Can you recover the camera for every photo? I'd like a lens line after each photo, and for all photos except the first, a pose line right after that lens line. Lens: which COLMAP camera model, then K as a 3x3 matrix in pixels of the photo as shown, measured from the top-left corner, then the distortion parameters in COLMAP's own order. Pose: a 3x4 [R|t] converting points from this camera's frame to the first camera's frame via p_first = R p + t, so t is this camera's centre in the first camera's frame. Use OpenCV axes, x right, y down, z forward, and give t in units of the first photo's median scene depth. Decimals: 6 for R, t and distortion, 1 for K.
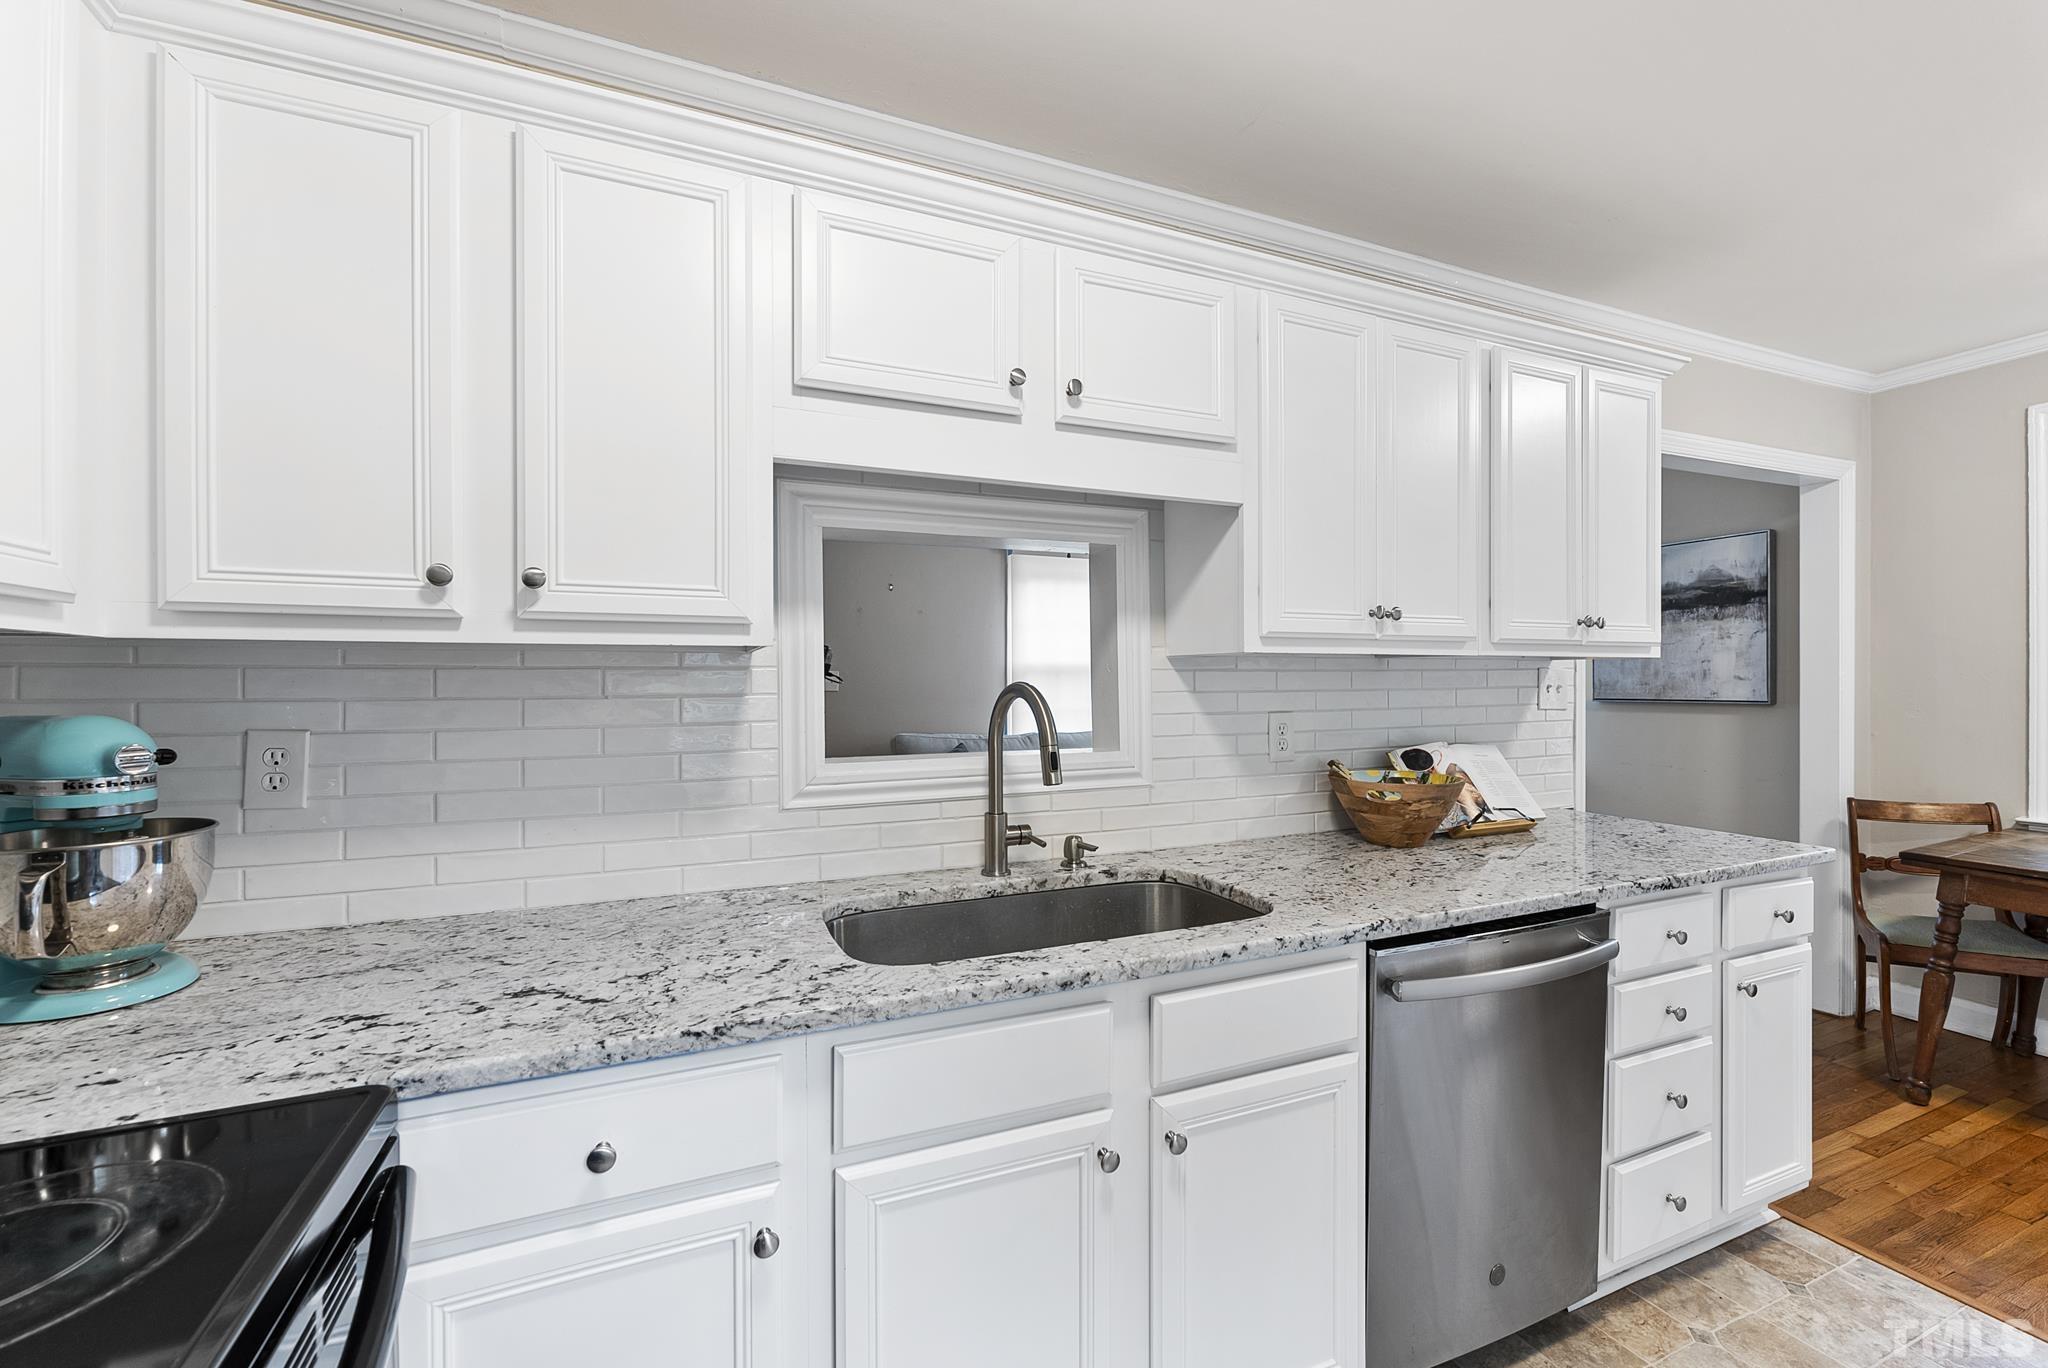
lens RADIAL K [[835.8, 0, 1023.7], [0, 835.8, 684.3], [0, 0, 1]] dist [0.002253, -0.000179]
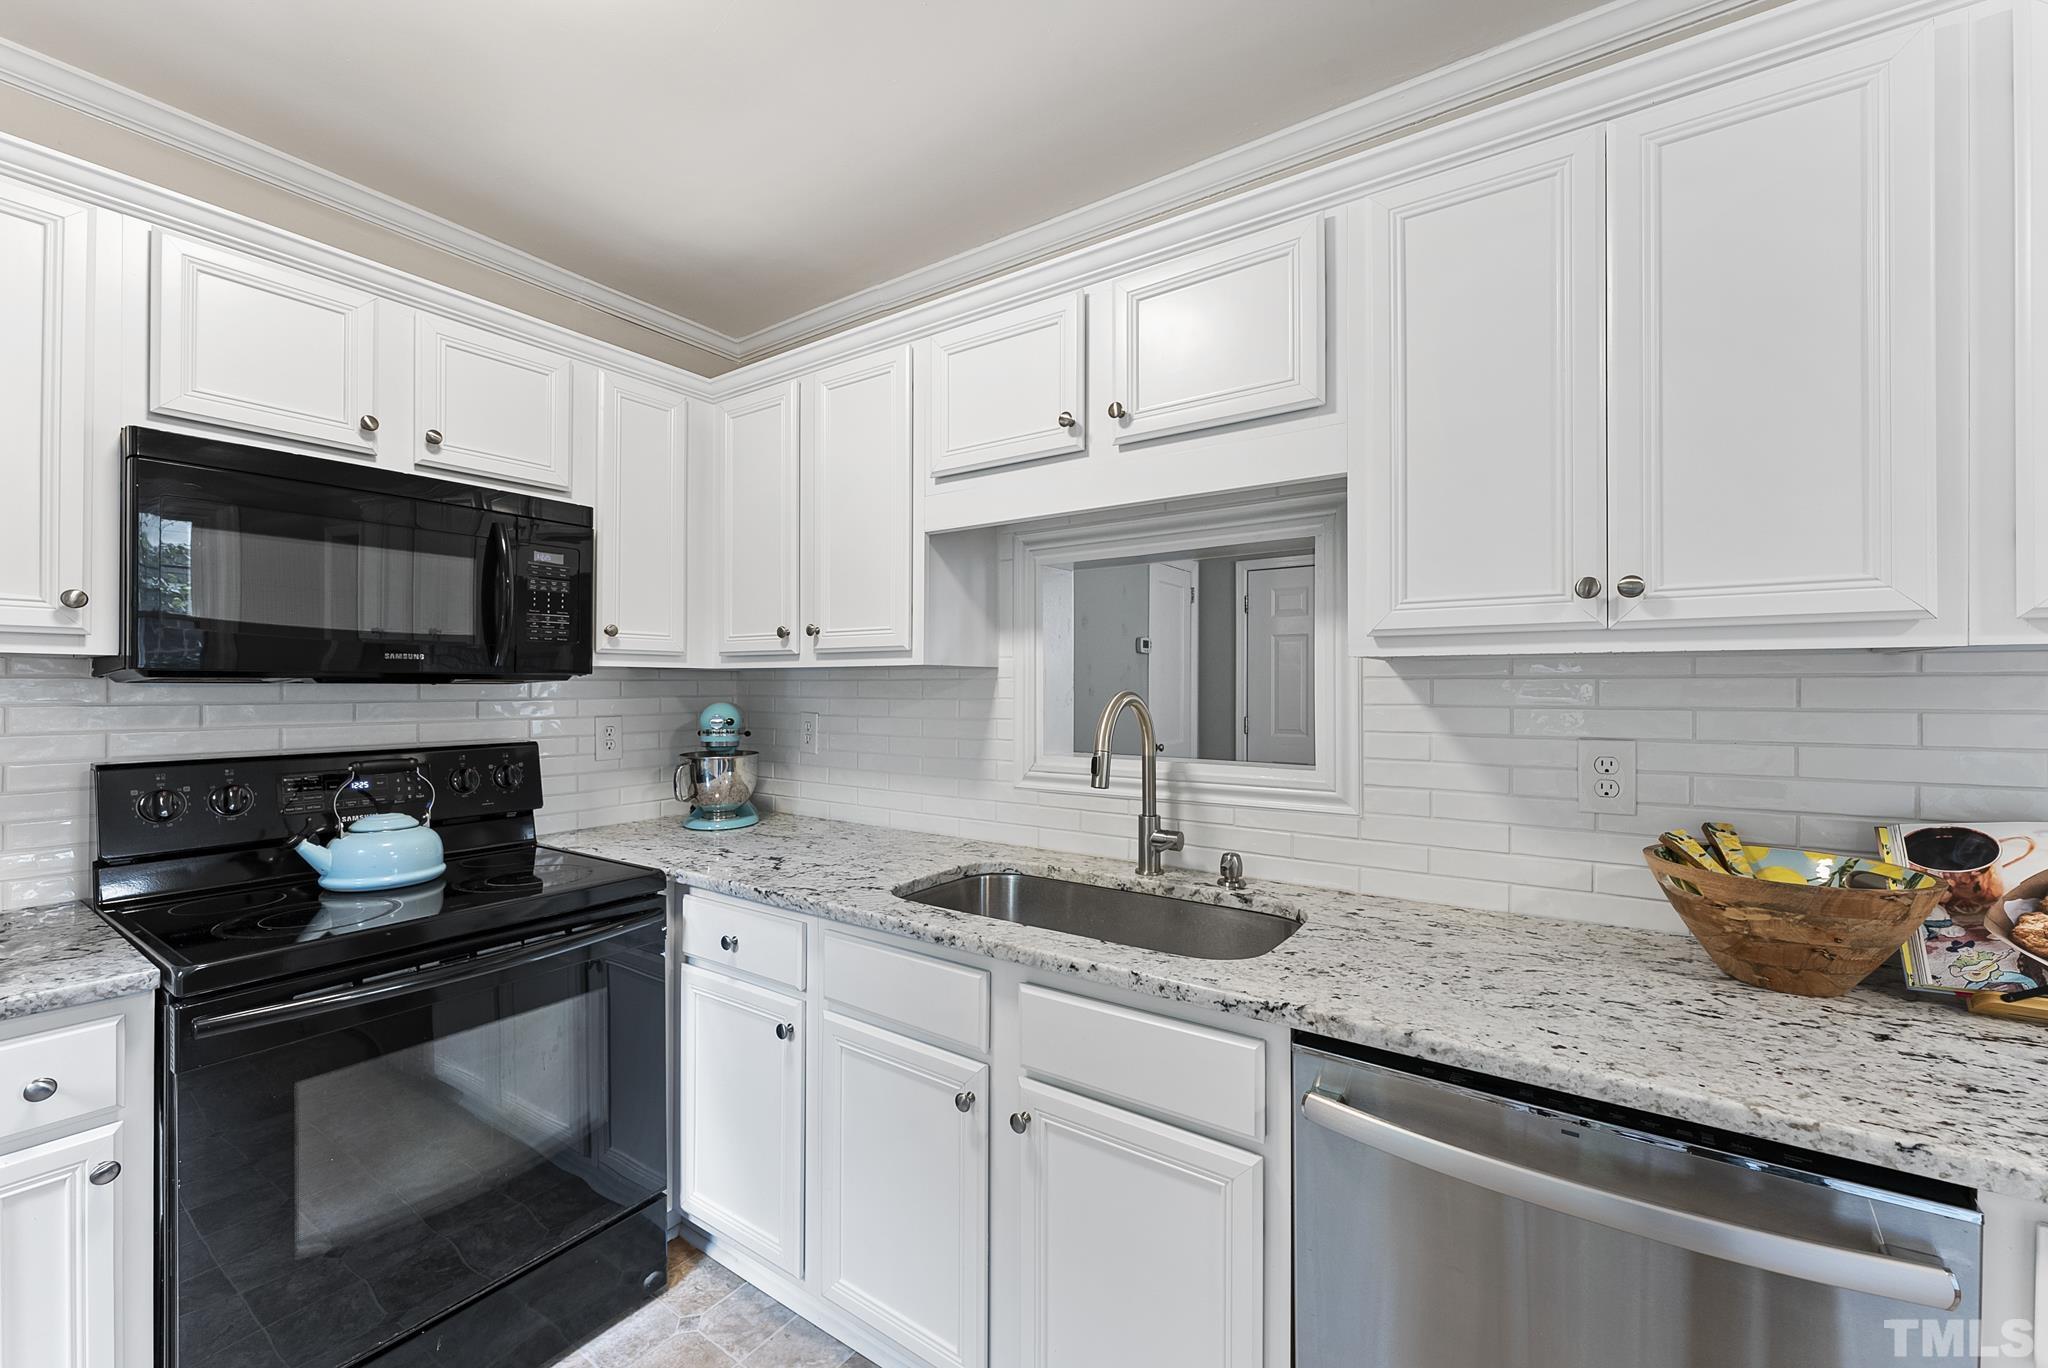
lens RADIAL K [[835.8, 0, 1034.3], [0, 835.8, 684.7], [0, 0, 1]] dist [0.002253, -0.000179]
pose [[0.528535, 0.002961, -0.848906, 0.889485], [-0.006242, 0.999980, -0.000398, -0.010700], [0.848889, 0.005509, 0.528543, 0.359821]]
